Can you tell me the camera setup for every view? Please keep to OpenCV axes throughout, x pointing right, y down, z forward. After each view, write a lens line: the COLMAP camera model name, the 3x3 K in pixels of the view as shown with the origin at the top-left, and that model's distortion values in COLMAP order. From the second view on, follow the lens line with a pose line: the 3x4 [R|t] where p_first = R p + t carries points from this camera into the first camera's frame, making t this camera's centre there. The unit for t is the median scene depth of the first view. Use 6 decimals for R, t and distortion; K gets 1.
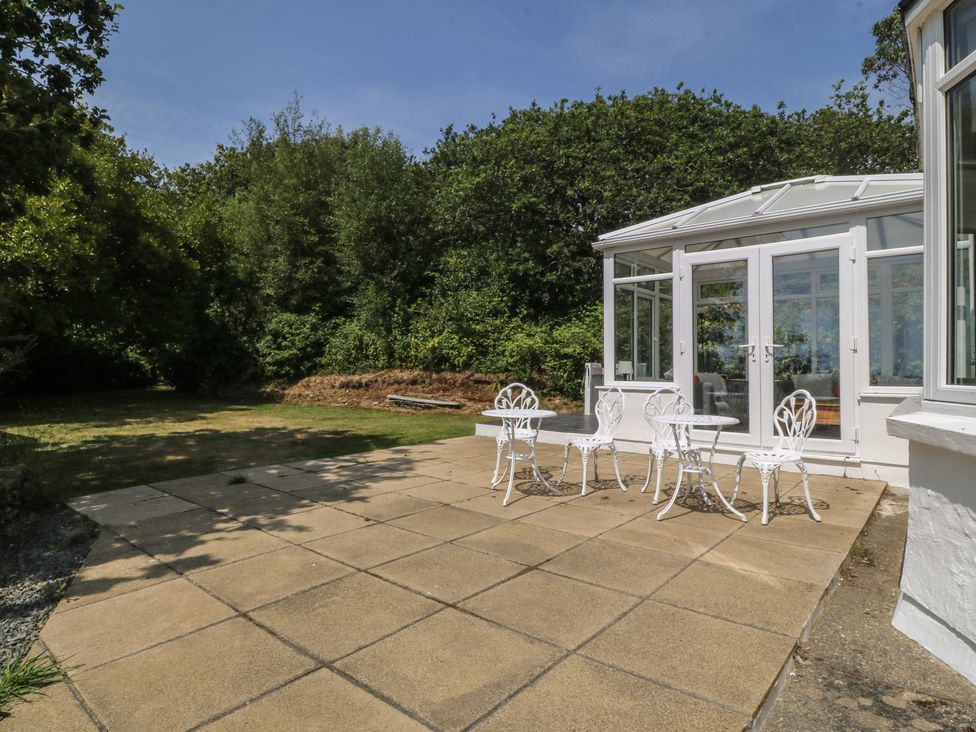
lens RADIAL K [[546.4, 0, 492.5], [0, 546.4, 364.8], [0, 0, 1]] dist [-0.023835, -0.001673]
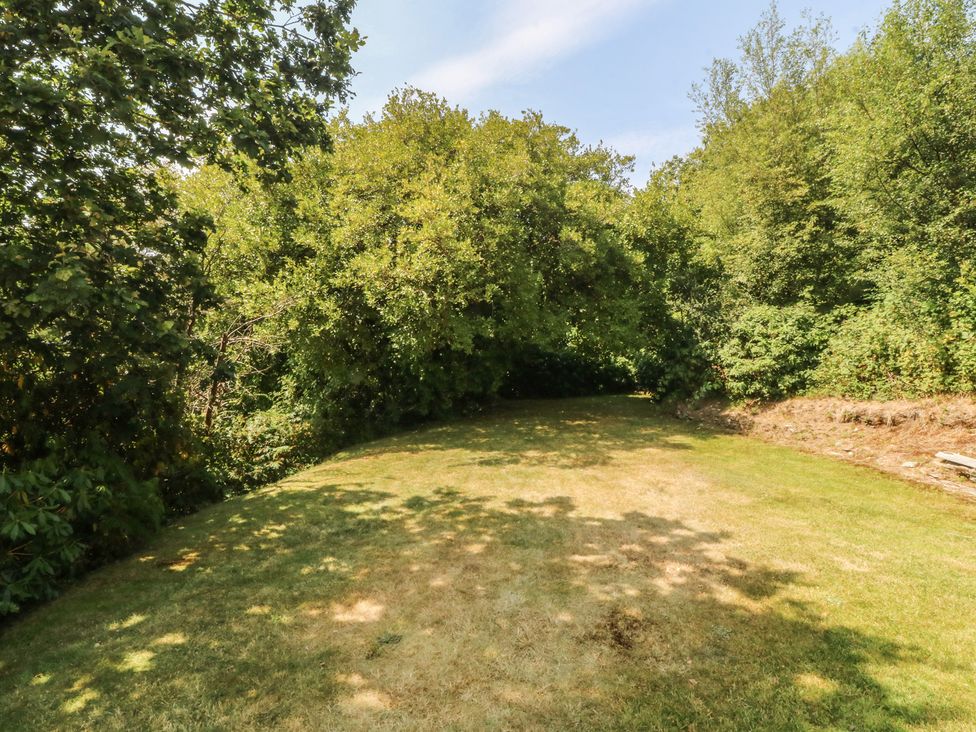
lens RADIAL K [[526.9, 0, 491.0], [0, 526.9, 352.4], [0, 0, 1]] dist [0.008219, -0.010386]
pose [[0.600087, -0.015333, -0.799788, -0.041265], [0.005934, 0.999874, -0.014717, -0.027347], [0.799913, 0.004086, 0.600103, 0.317370]]
